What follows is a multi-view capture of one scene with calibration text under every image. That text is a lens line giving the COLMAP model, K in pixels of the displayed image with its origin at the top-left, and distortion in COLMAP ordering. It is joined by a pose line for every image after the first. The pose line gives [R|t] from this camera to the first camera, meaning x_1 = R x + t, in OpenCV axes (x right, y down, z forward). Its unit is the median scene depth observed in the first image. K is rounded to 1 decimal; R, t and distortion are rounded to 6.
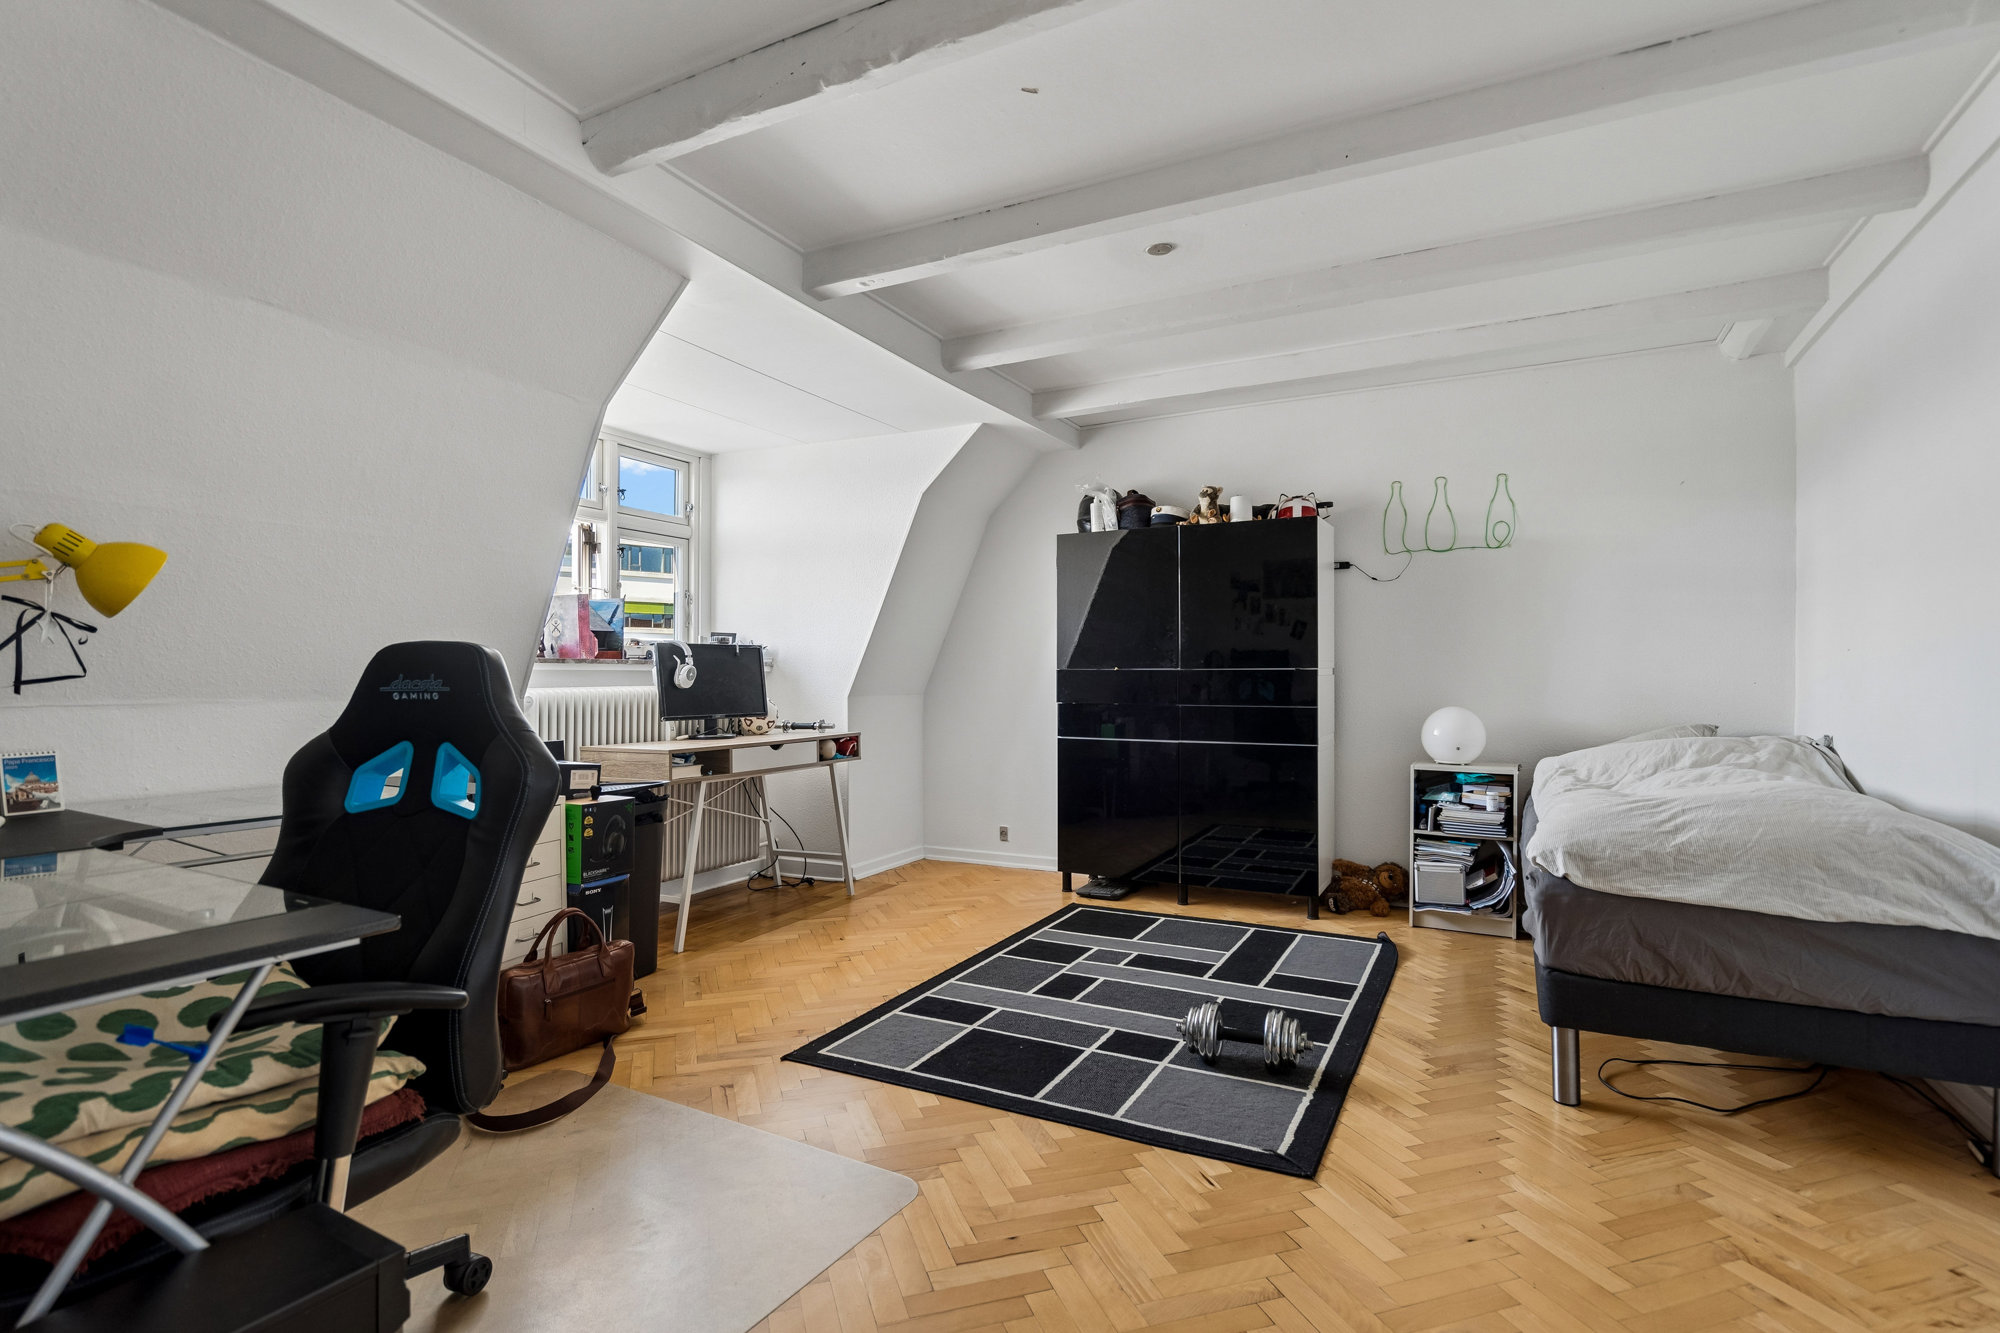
lens RADIAL K [[1001.5, 0, 1000.8], [0, 1001.5, 643.0], [0, 0, 1]] dist [0.001040, 0.000382]
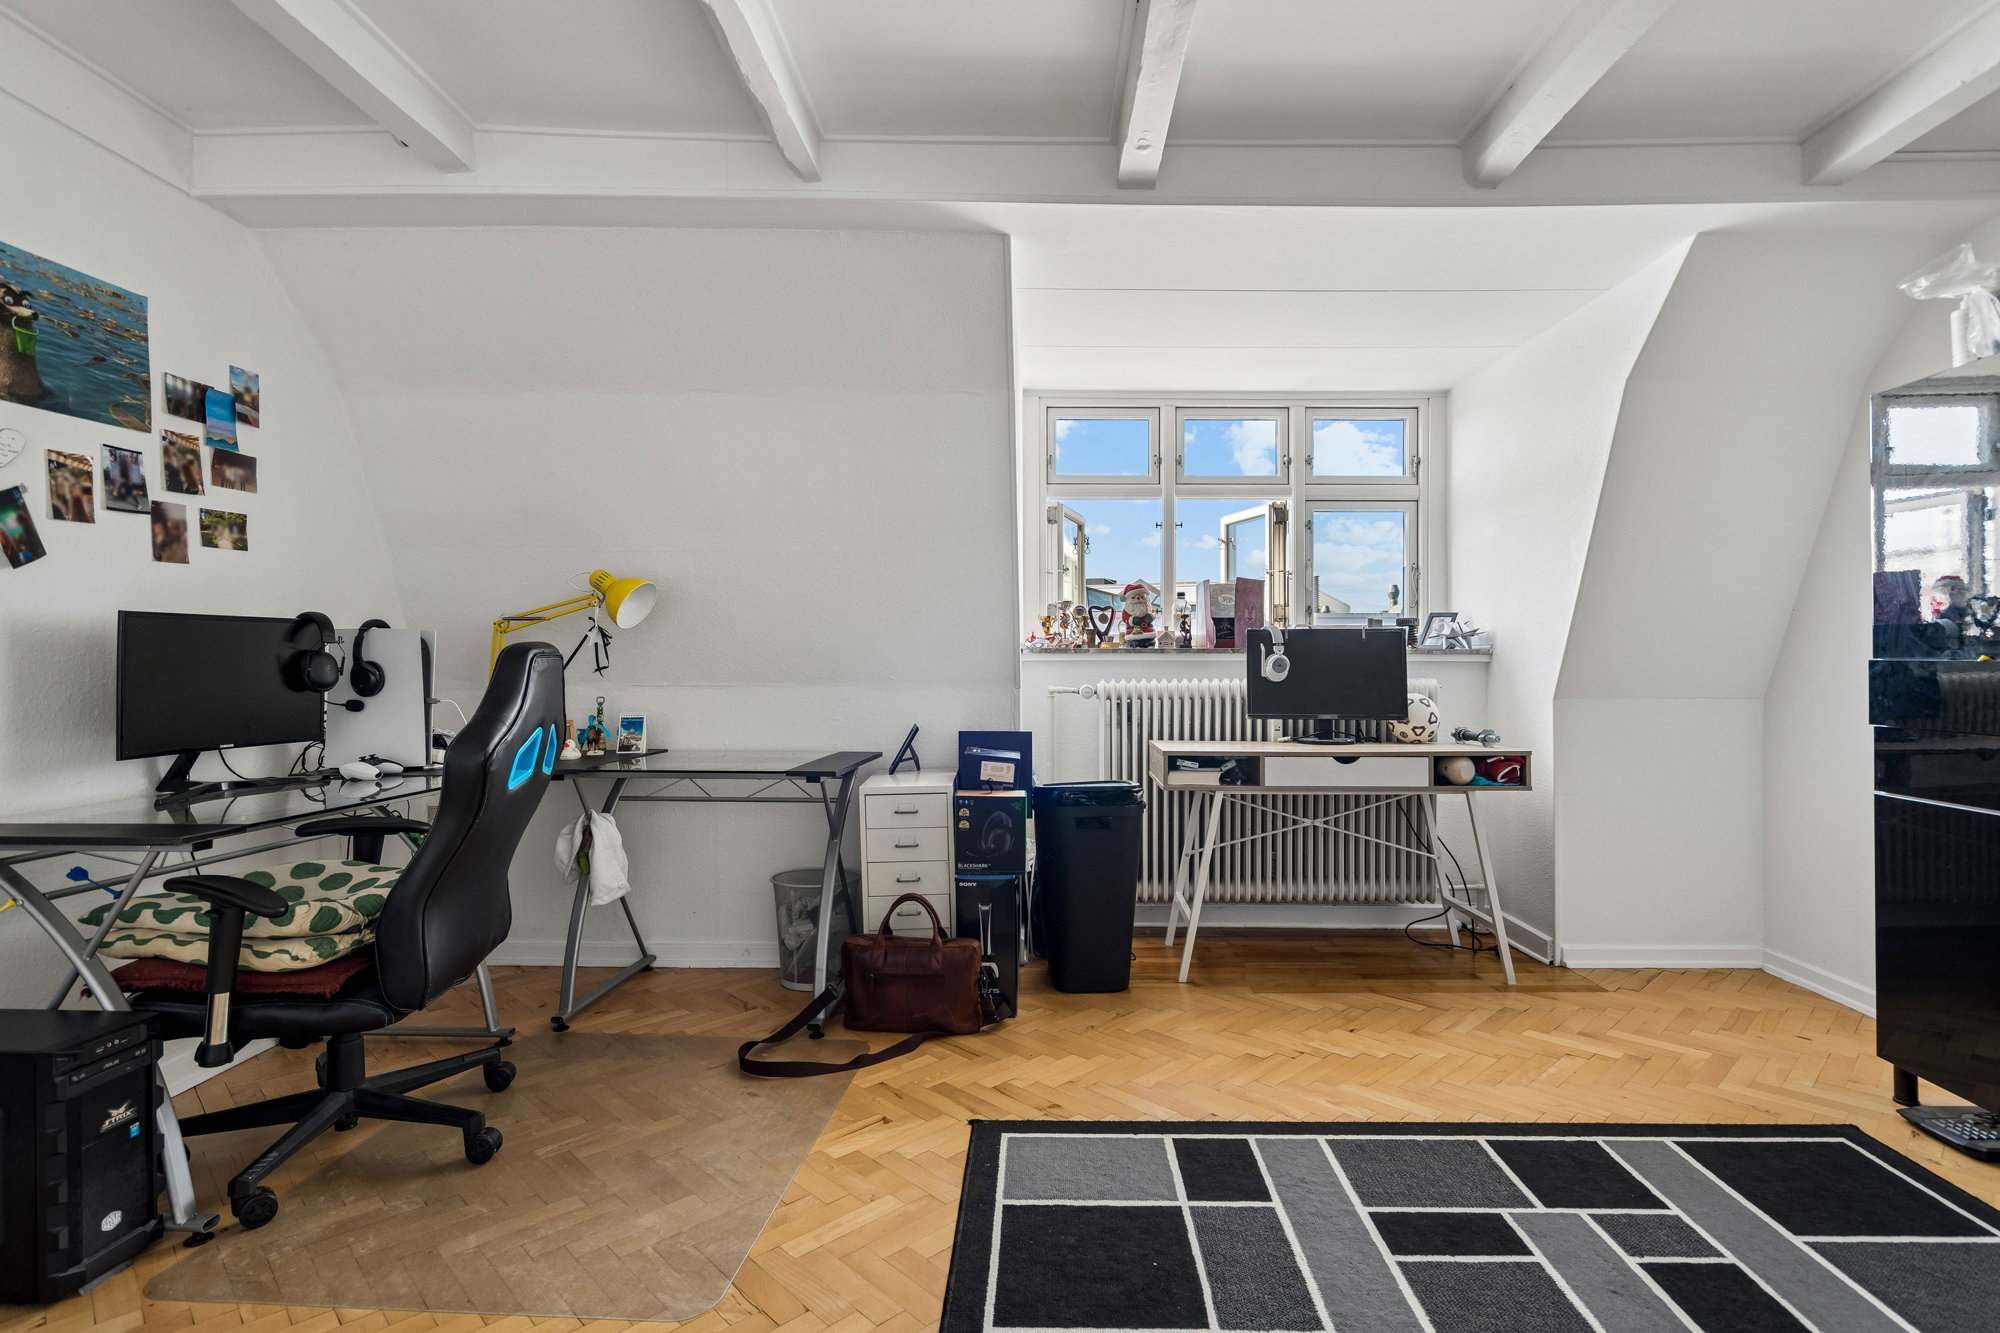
lens RADIAL K [[1001.5, 0, 1000.8], [0, 1001.5, 643.0], [0, 0, 1]] dist [0.001040, 0.000382]
pose [[0.434747, -0.014622, -0.900434, 0.359462], [0.028174, 0.999600, -0.002630, 0.007712], [0.900112, -0.024225, 0.434984, 0.422718]]
